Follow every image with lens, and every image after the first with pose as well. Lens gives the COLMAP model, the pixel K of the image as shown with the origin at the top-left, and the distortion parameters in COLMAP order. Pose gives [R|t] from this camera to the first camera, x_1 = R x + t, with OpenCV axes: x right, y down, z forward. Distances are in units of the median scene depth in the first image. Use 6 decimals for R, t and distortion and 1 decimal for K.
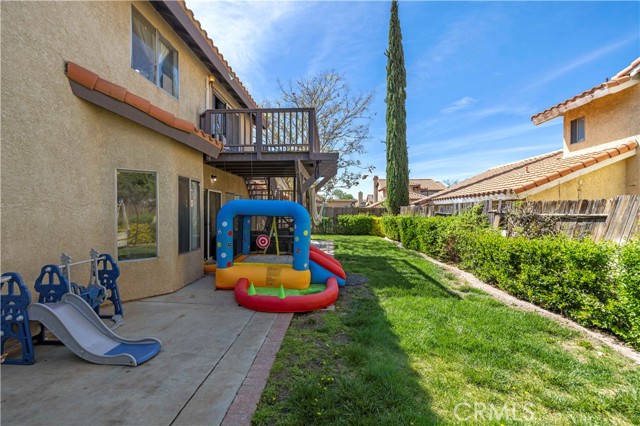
lens RADIAL K [[273.8, 0, 319.3], [0, 273.8, 211.9], [0, 0, 1]] dist [0.004211, -0.000181]
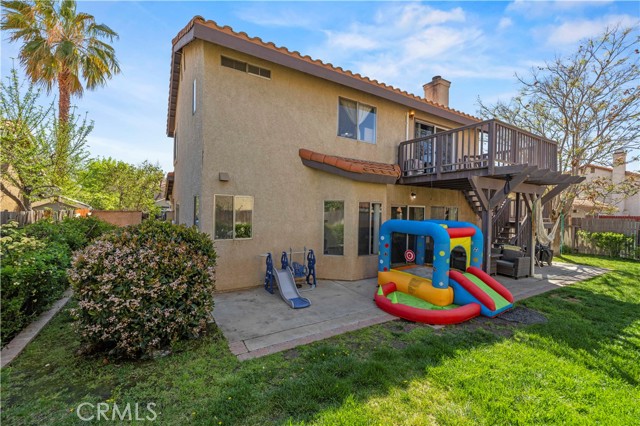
lens RADIAL K [[273.8, 0, 322.8], [0, 273.8, 212.7], [0, 0, 1]] dist [0.004211, -0.000181]
pose [[0.575293, 0.019065, -0.817725, 0.693427], [-0.021936, 0.999728, 0.007875, -0.100184], [0.817653, 0.013407, 0.575555, 0.011187]]
